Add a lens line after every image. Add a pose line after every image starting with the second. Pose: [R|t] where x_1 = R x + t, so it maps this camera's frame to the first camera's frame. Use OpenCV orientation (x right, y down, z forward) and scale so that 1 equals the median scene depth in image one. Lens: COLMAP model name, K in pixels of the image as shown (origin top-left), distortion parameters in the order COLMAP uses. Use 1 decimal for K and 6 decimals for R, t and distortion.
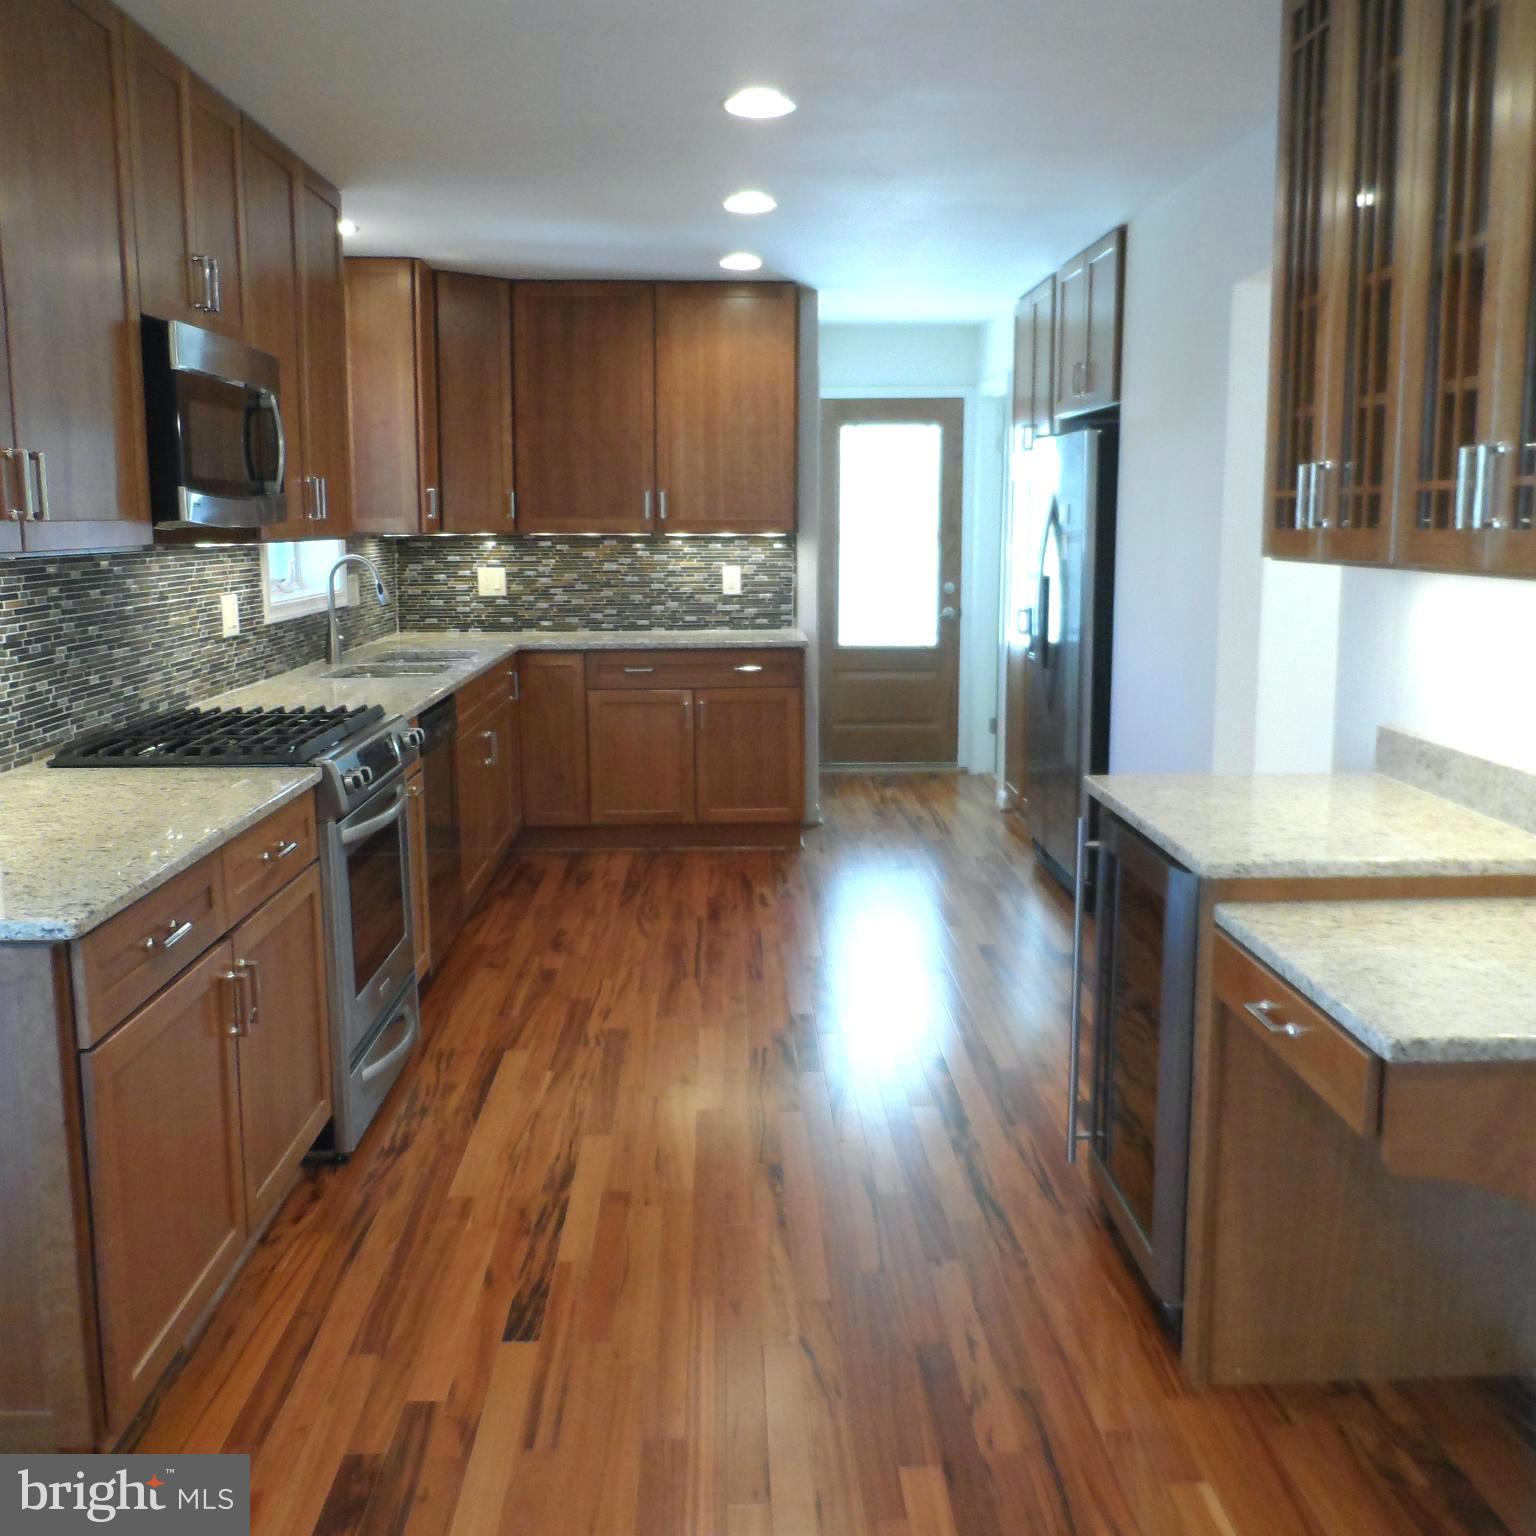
lens RADIAL K [[1522.0, 0, 752.9], [0, 1522.0, 766.5], [0, 0, 1]] dist [-0.005081, 0.017137]
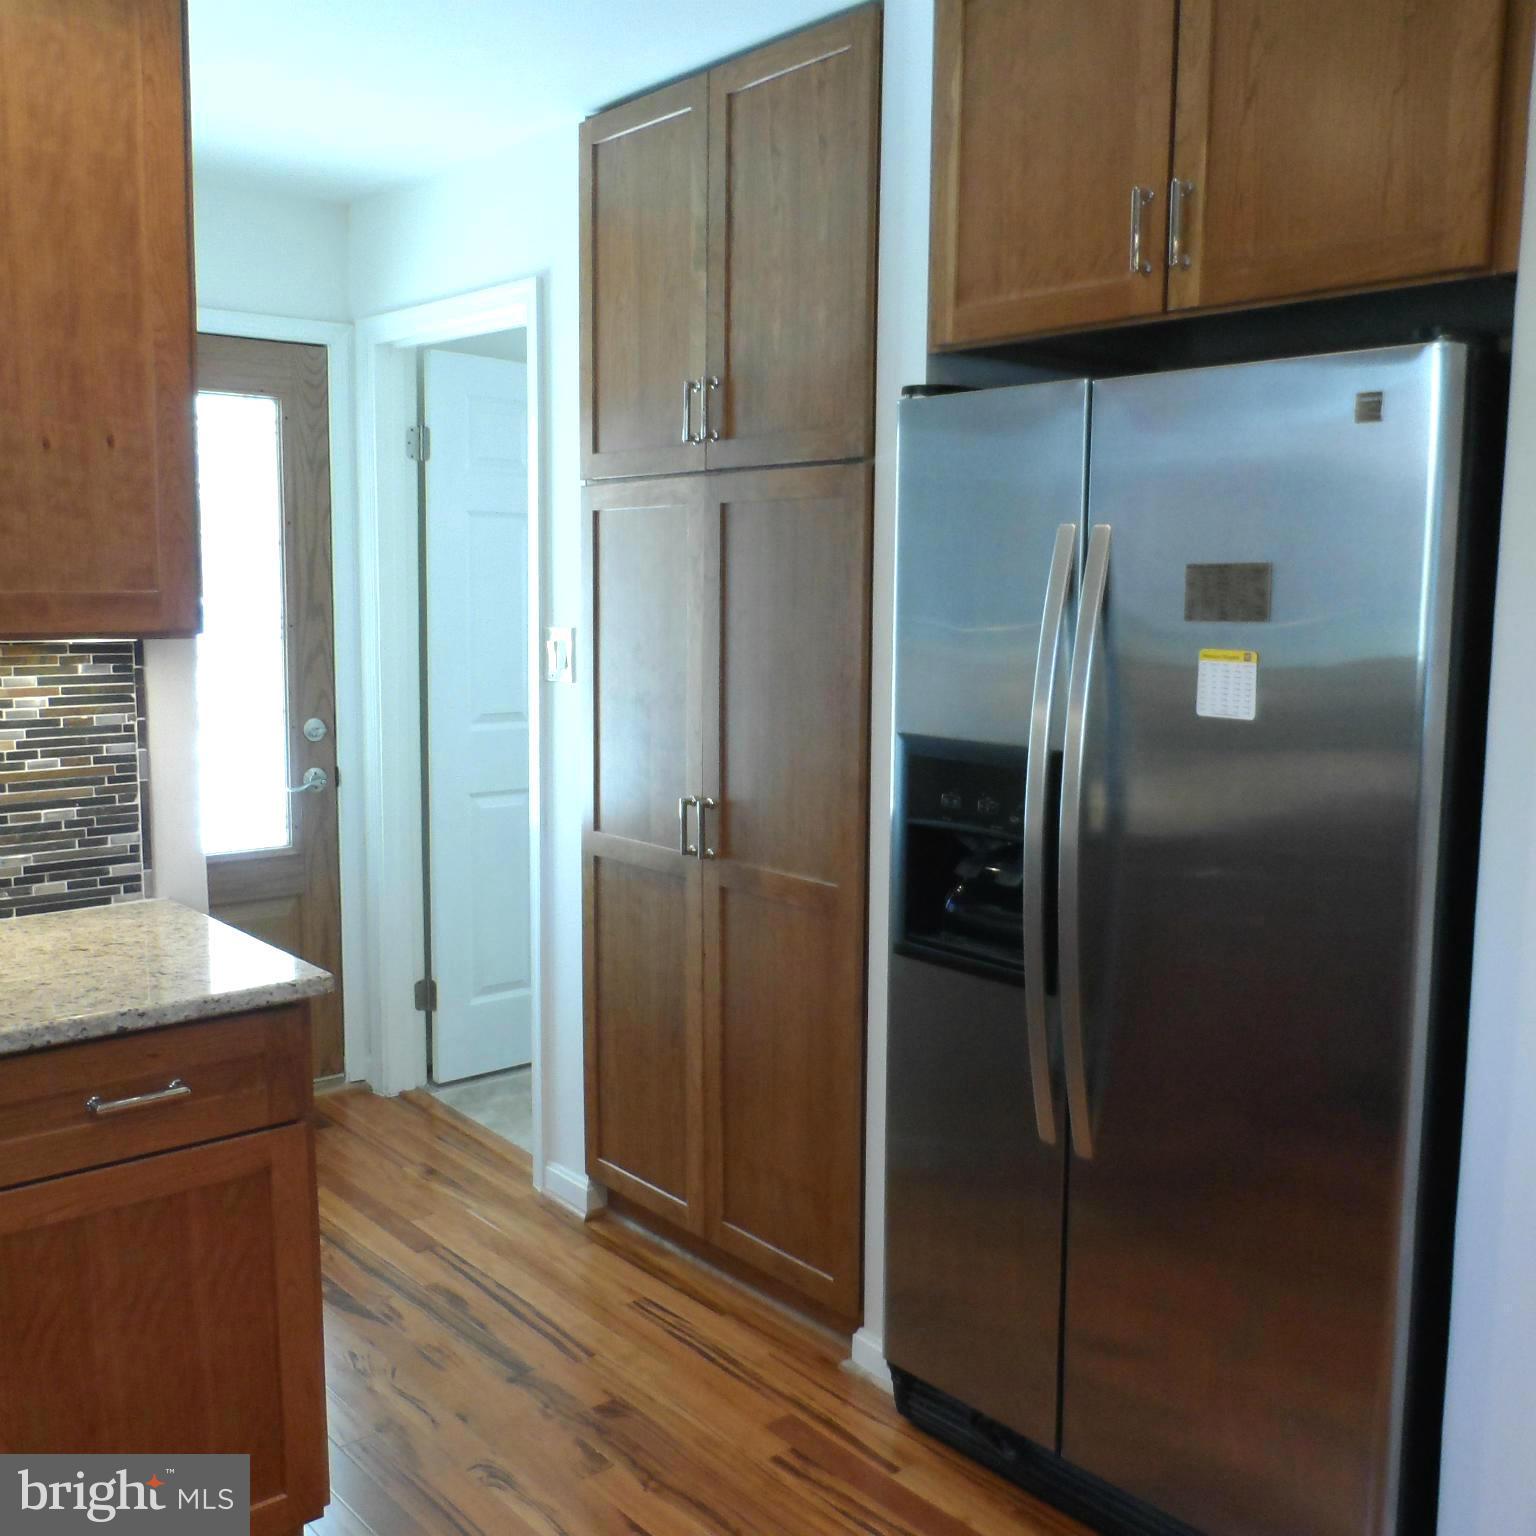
lens RADIAL K [[1522.0, 0, 752.9], [0, 1522.0, 766.5], [0, 0, 1]] dist [-0.005081, 0.017137]
pose [[0.772177, -0.063217, 0.632255, -0.086461], [0.088544, 0.996036, -0.008548, -0.105749], [-0.629208, 0.062583, 0.774713, 0.634367]]
